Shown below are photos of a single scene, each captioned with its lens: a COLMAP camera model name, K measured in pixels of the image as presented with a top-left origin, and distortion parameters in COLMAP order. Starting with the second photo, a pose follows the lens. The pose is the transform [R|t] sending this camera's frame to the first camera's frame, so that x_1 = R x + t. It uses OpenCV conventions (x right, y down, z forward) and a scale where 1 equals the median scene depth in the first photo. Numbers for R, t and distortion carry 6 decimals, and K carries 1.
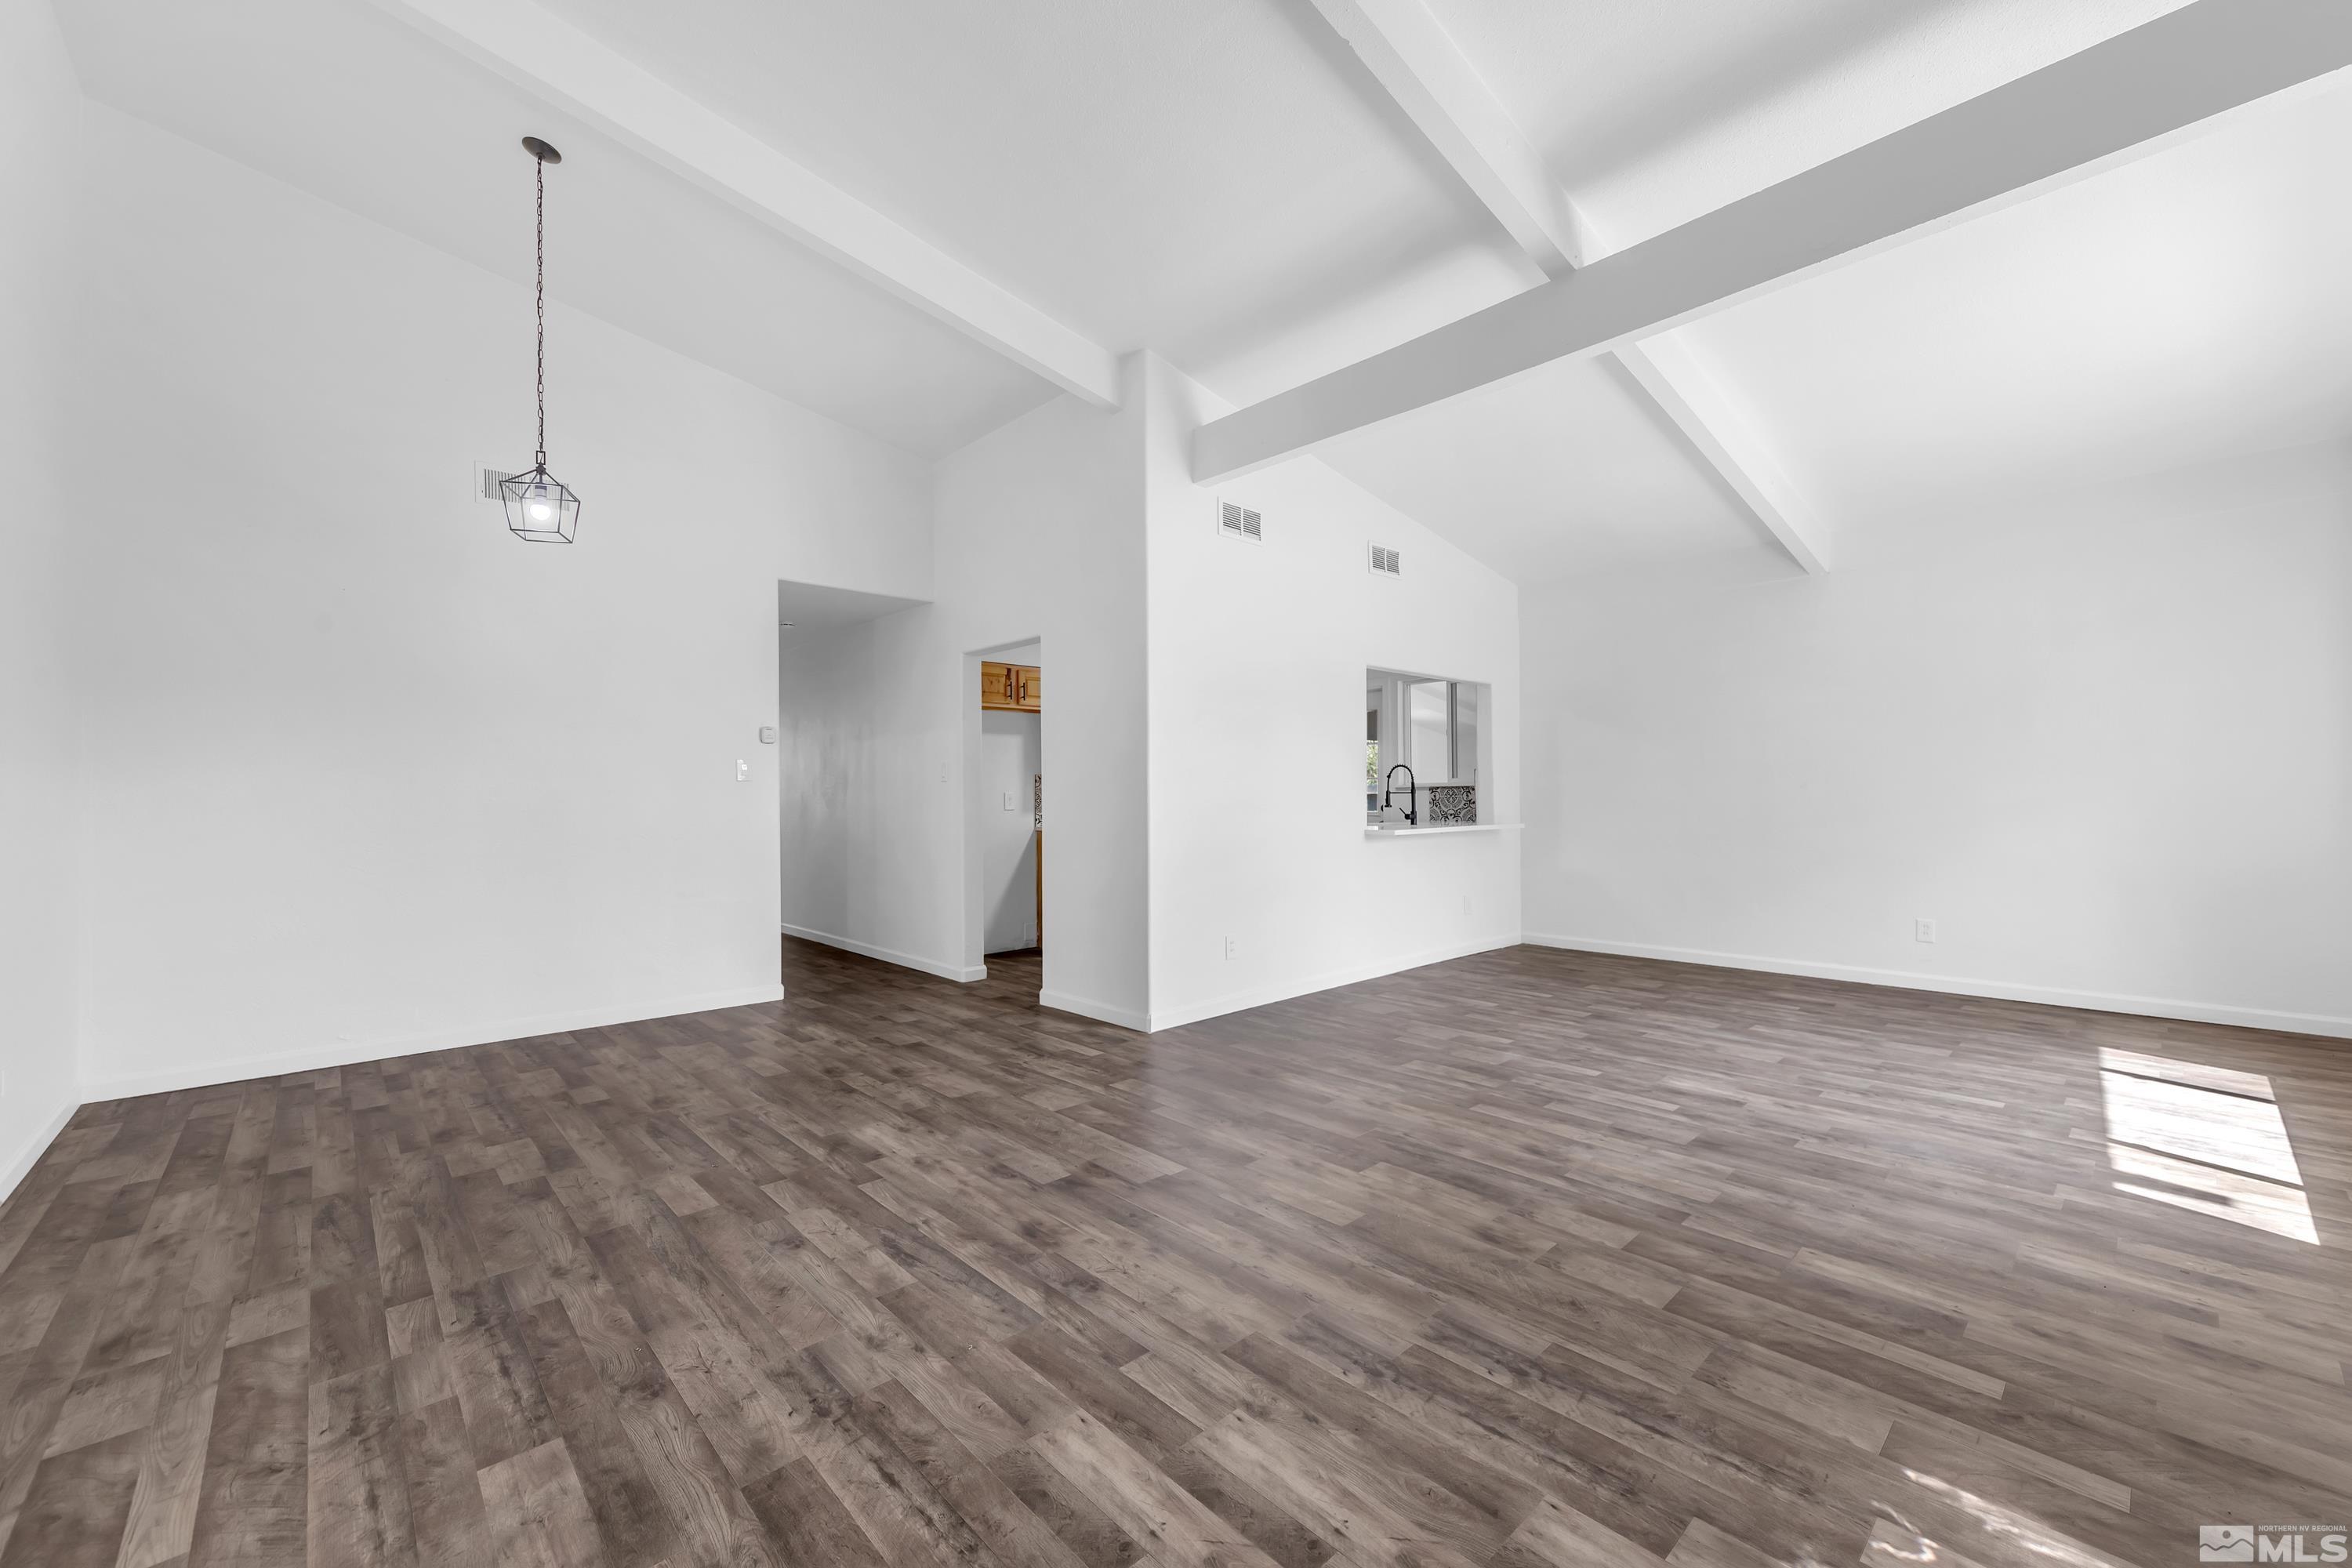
lens RADIAL K [[942.4, 0, 1191.2], [0, 942.4, 781.6], [0, 0, 1]] dist [0.003868, -0.000021]
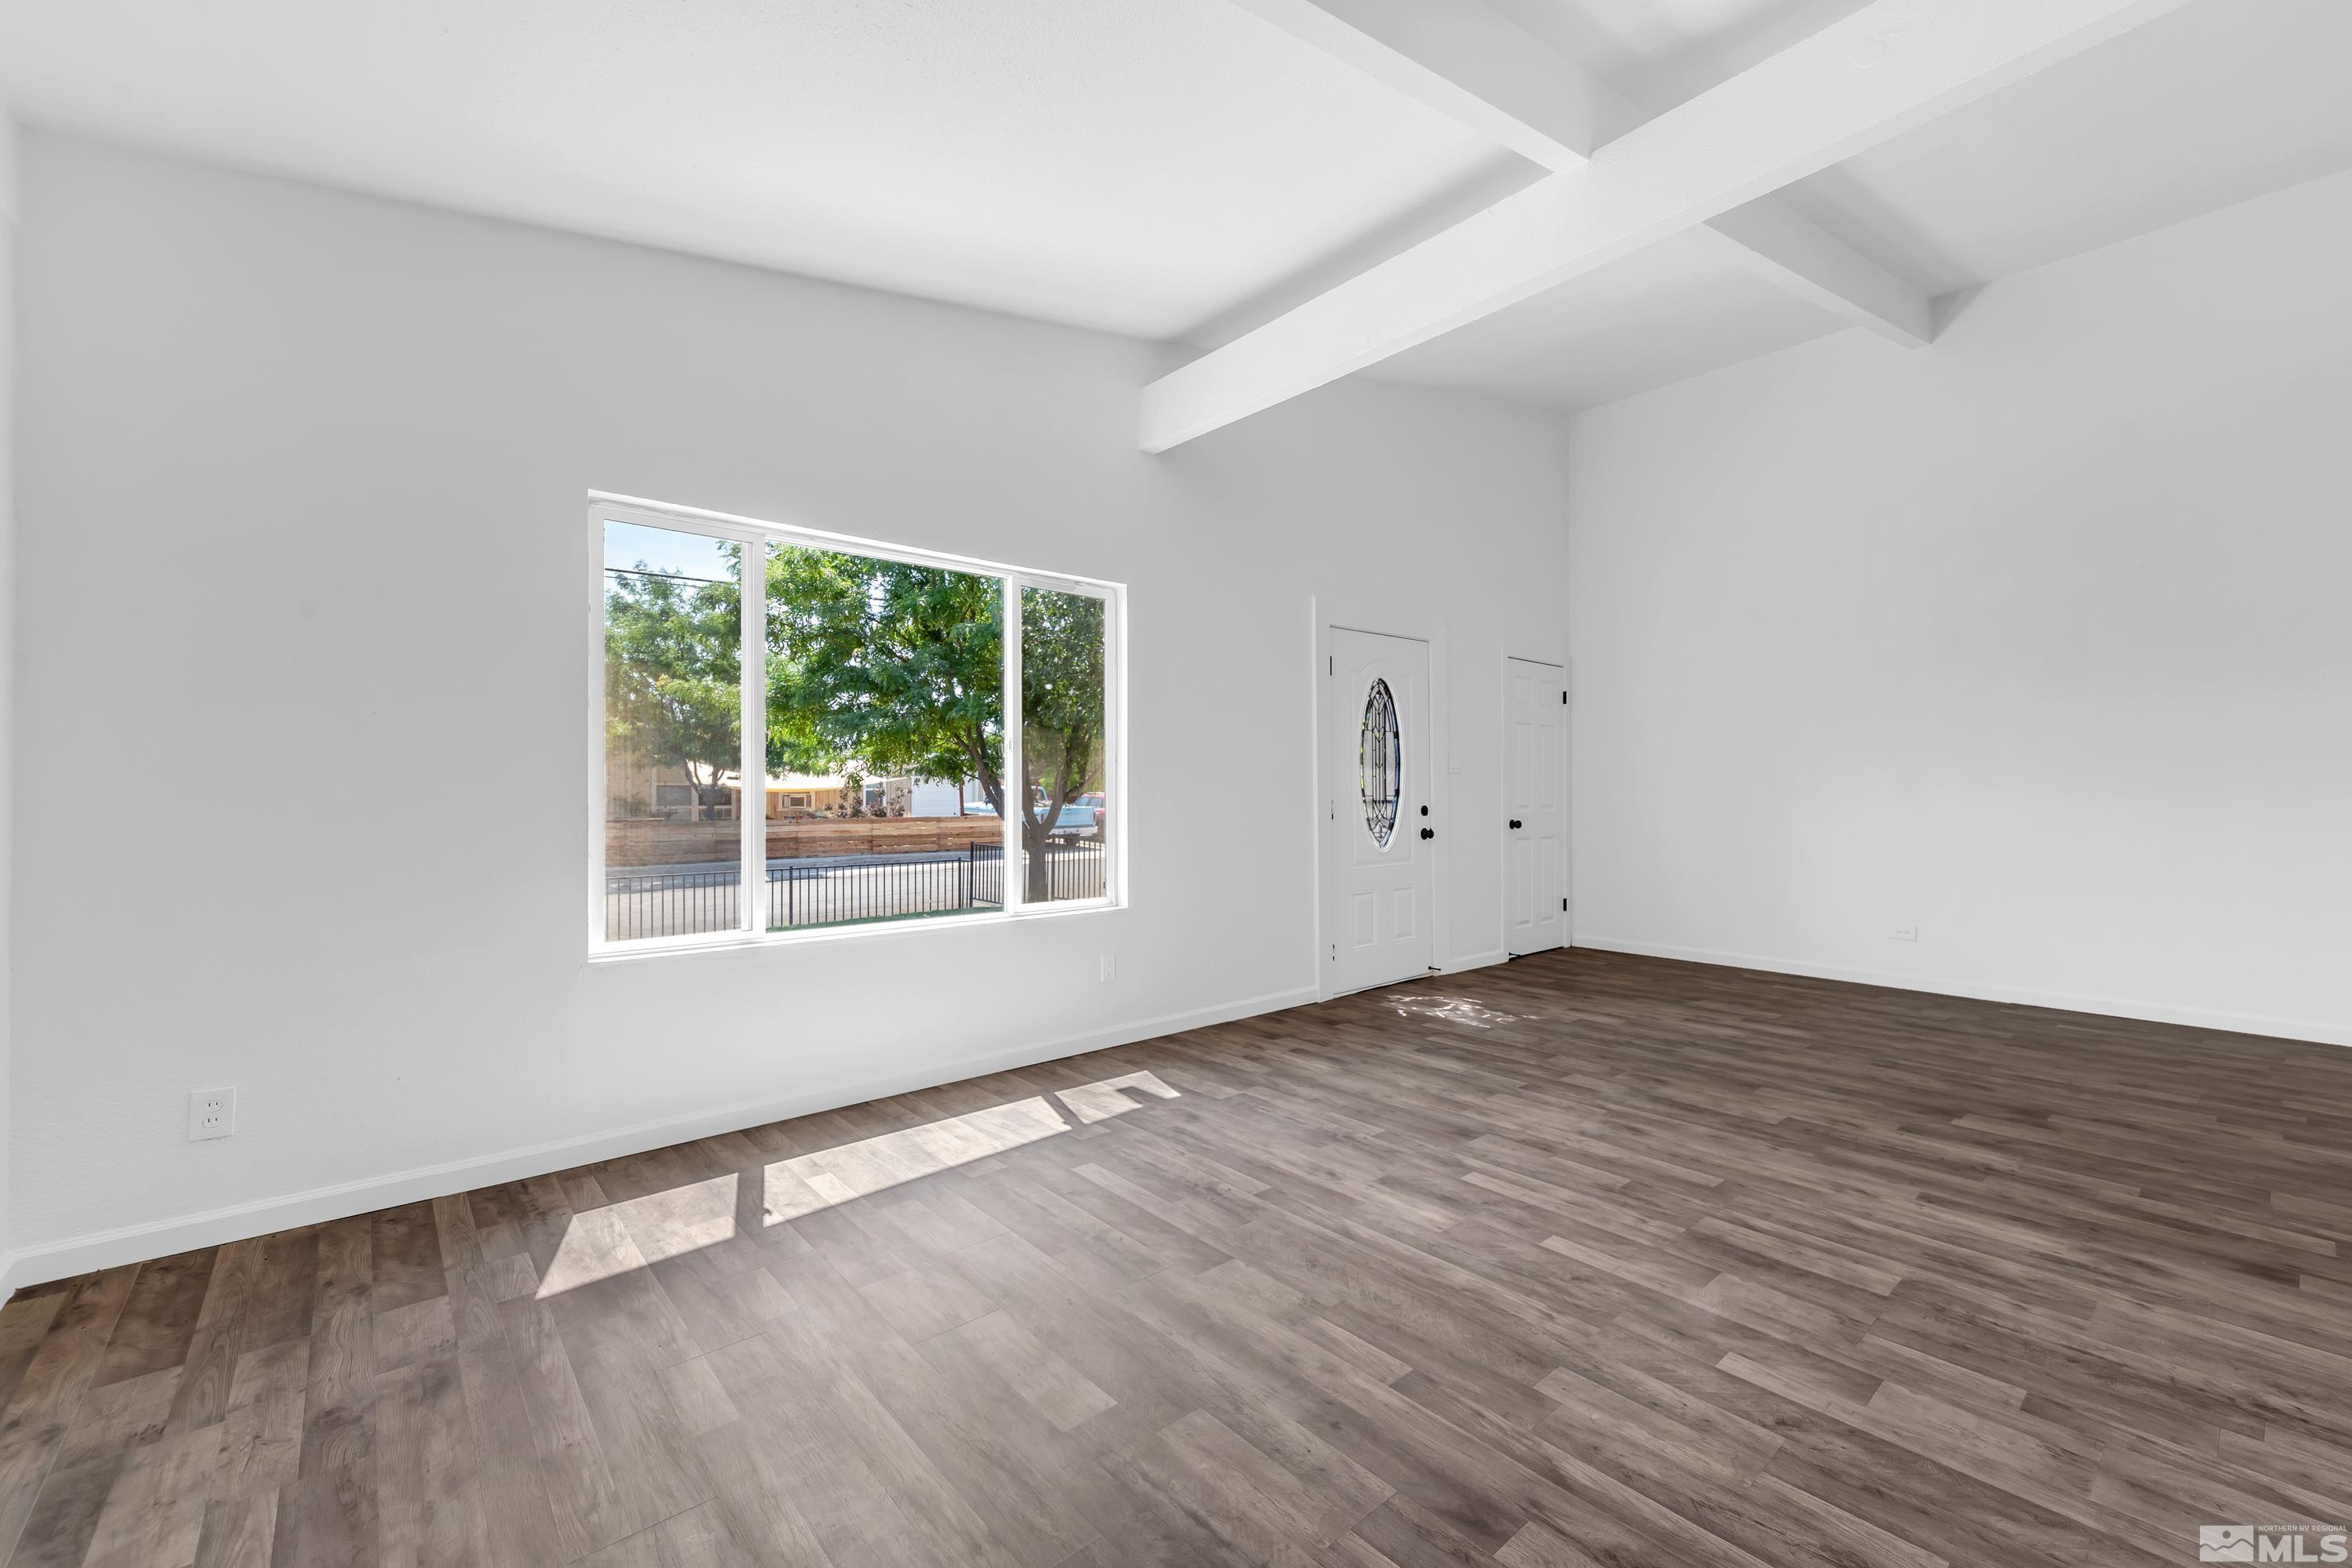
lens RADIAL K [[942.4, 0, 1196.3], [0, 942.4, 786.5], [0, 0, 1]] dist [0.003868, -0.000021]
pose [[-0.998969, 0.013854, 0.043222, 0.854652], [0.012853, 0.999645, -0.023337, 0.025428], [-0.043530, -0.022758, -0.998793, 2.217145]]
